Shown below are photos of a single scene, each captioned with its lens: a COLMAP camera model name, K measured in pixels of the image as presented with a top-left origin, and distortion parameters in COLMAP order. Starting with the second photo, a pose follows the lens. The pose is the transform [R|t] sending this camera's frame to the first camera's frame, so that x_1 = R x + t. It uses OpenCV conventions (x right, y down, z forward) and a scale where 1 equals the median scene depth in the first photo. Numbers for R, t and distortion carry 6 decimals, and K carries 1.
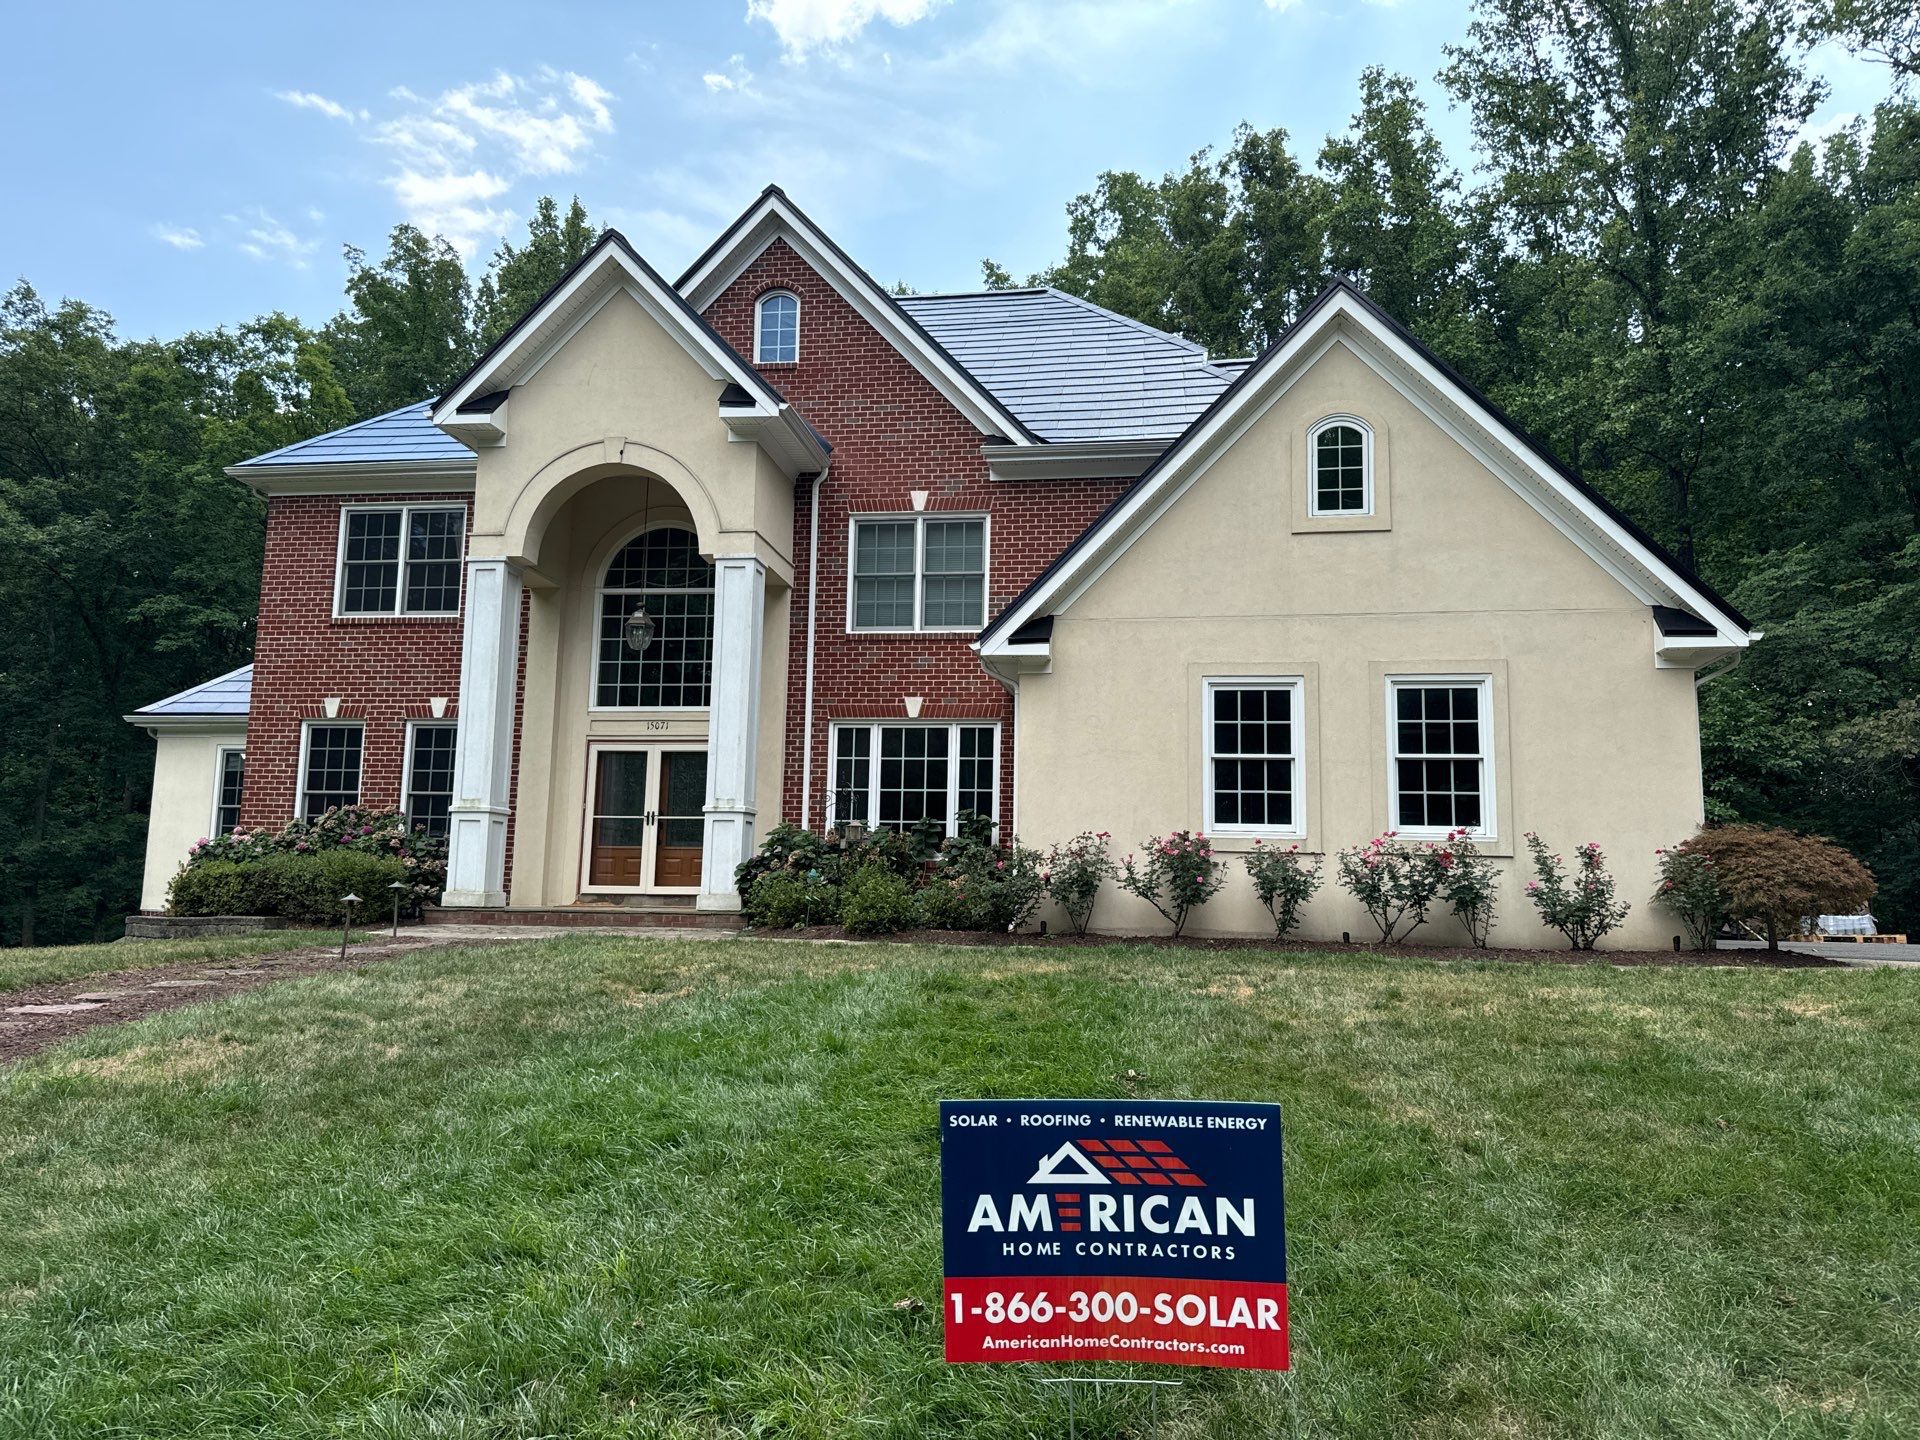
lens RADIAL K [[1376.4, 0, 956.8], [0, 1376.4, 727.5], [0, 0, 1]] dist [0.090293, -0.109247]
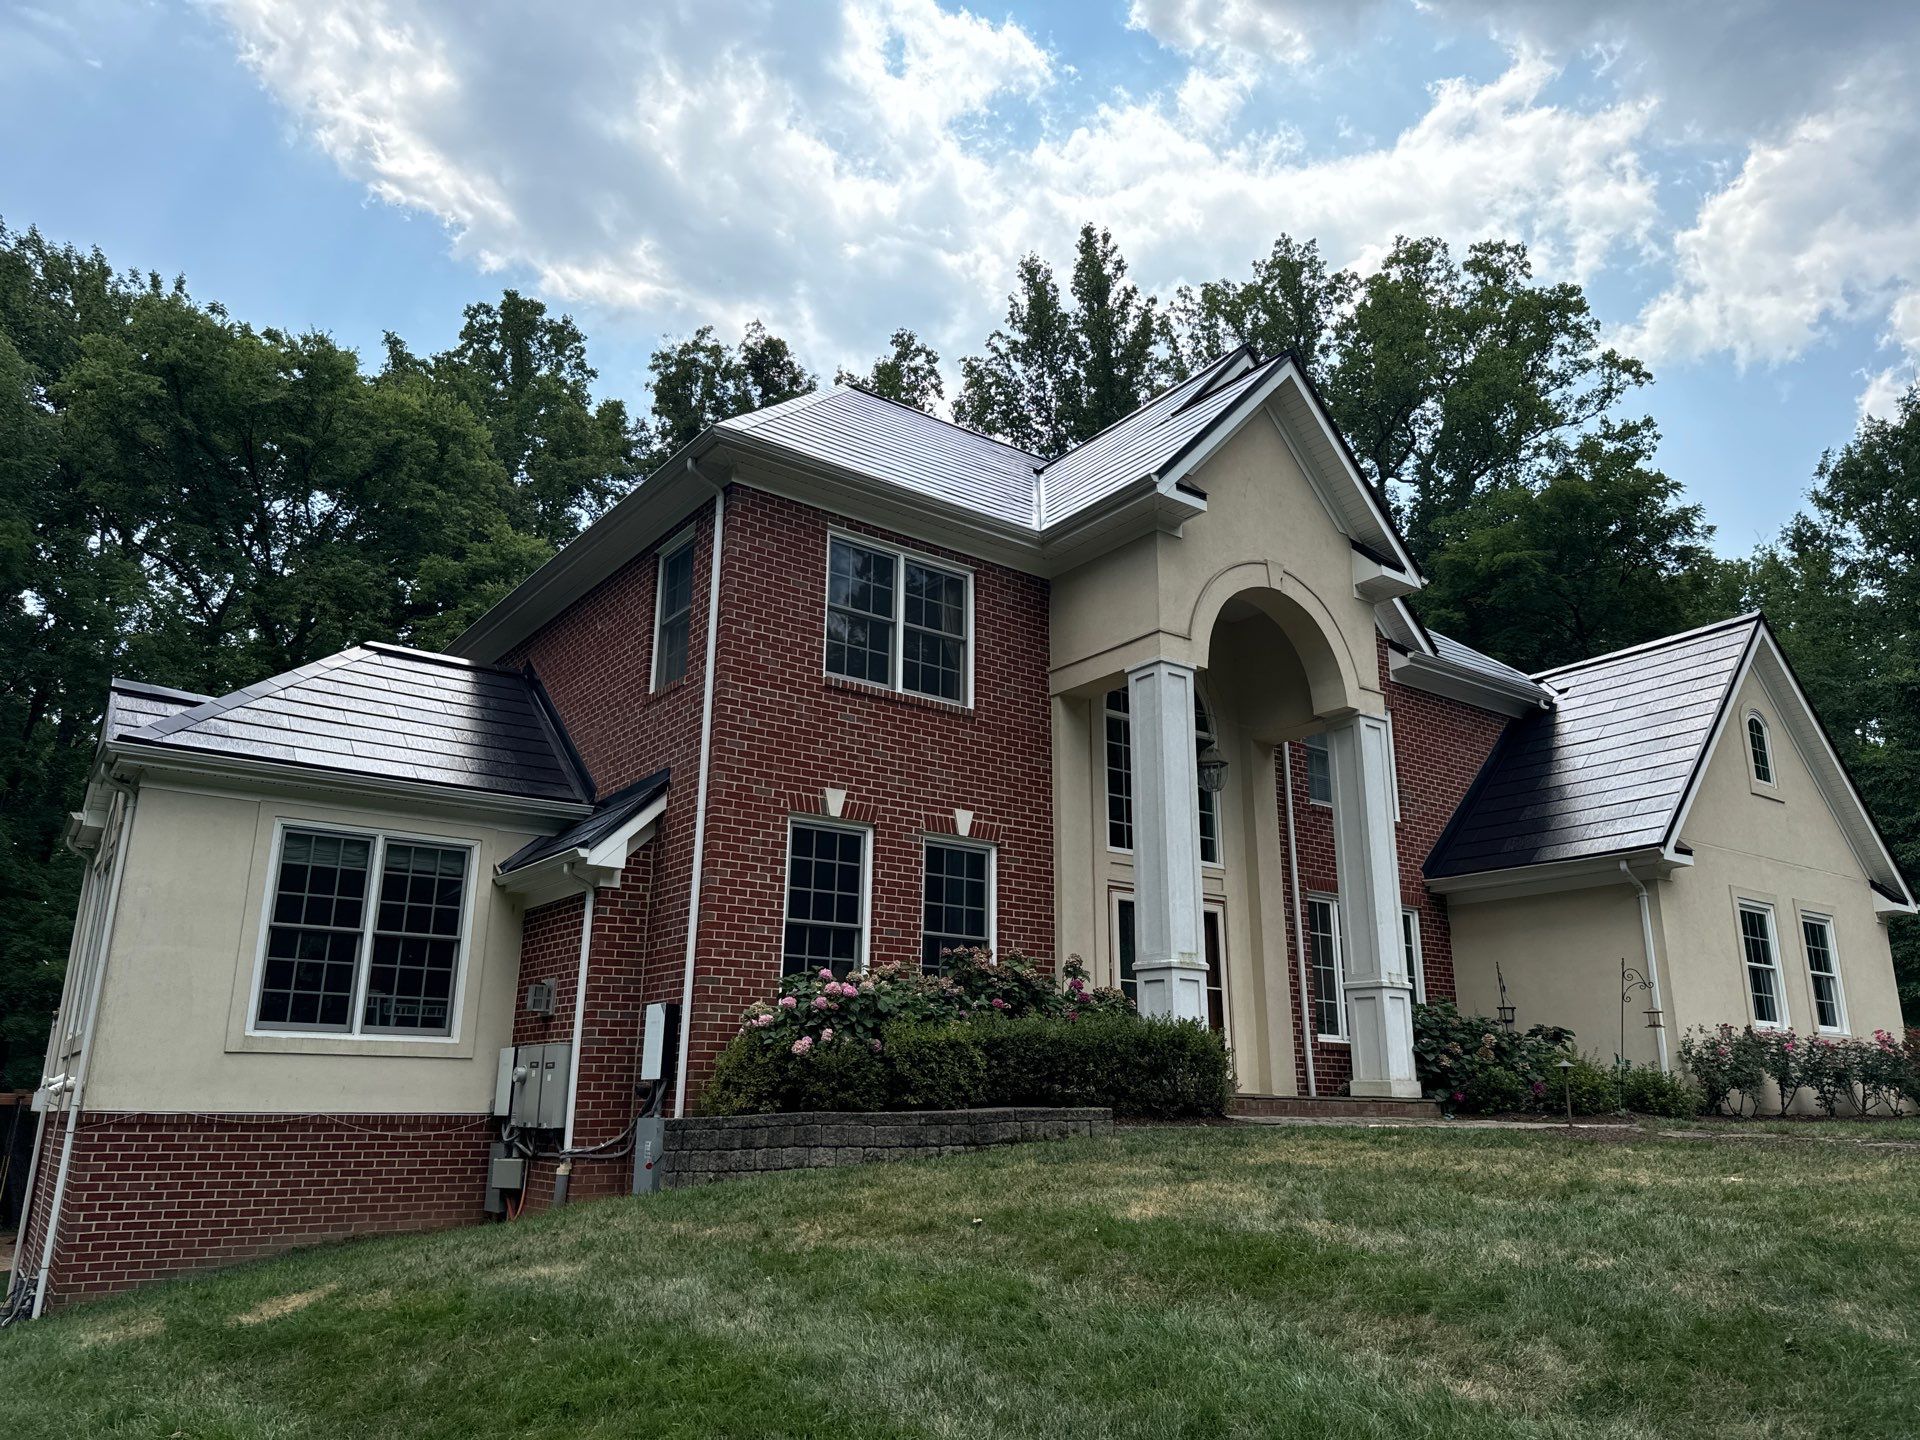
lens RADIAL K [[1376.4, 0, 956.8], [0, 1376.4, 727.5], [0, 0, 1]] dist [0.090293, -0.109247]
pose [[0.698144, 0.177383, 0.693636, -1.001032], [-0.085909, 0.982577, -0.164806, 0.065003], [-0.710785, 0.055469, 0.701219, 0.517056]]
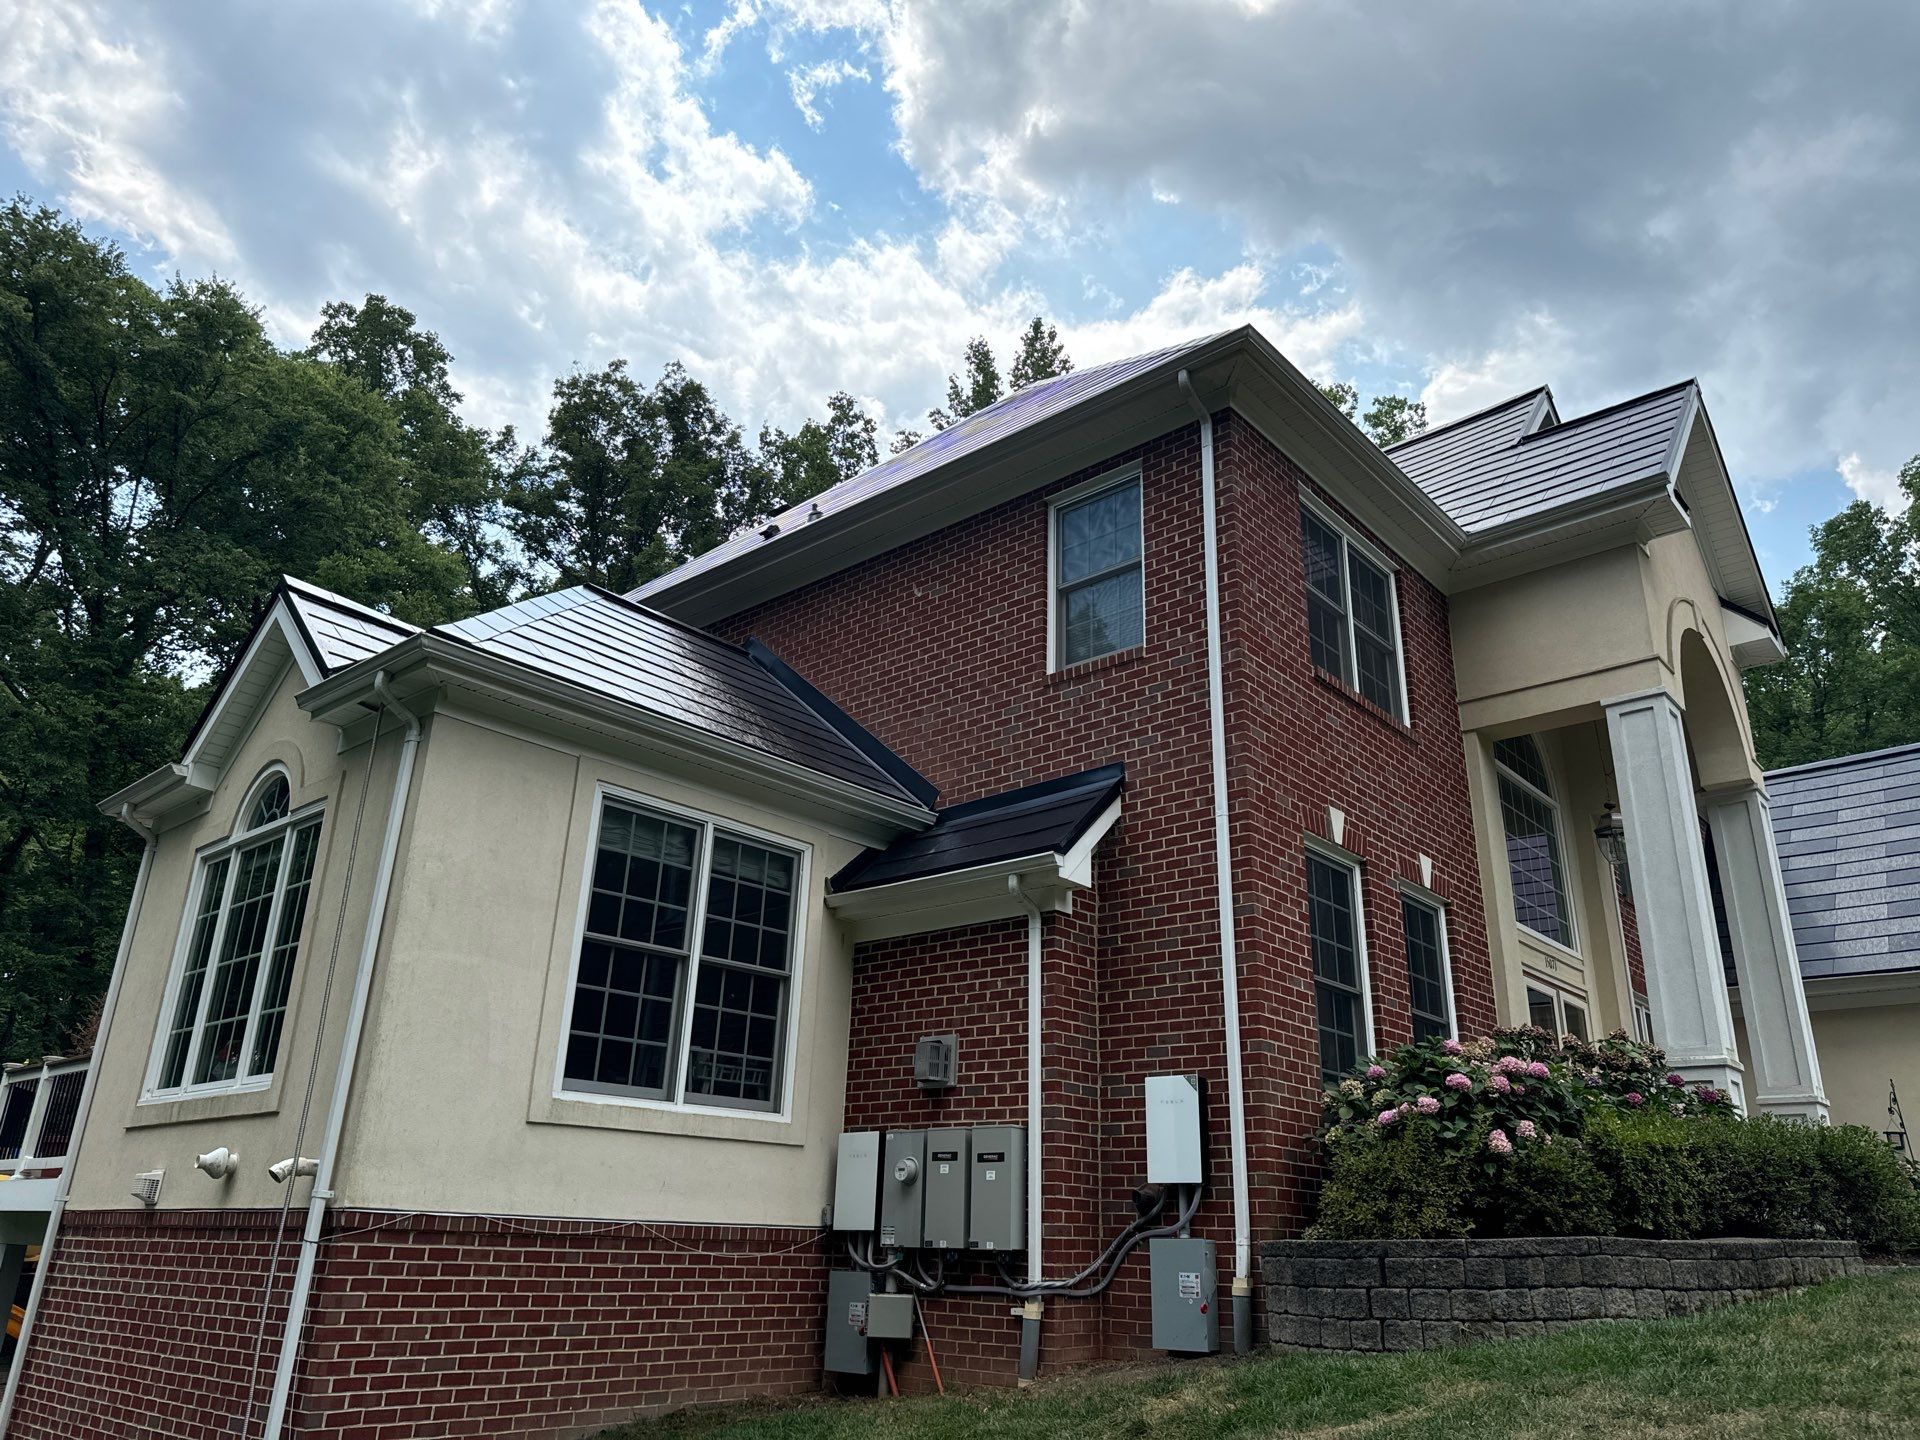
lens RADIAL K [[1370.9, 0, 992.5], [0, 1370.9, 718.7], [0, 0, 1]] dist [0.139754, -0.224232]
pose [[0.514100, 0.301149, 0.803126, -1.075918], [-0.122613, 0.952524, -0.278682, 0.124528], [-0.848921, 0.044797, 0.526617, 0.904597]]
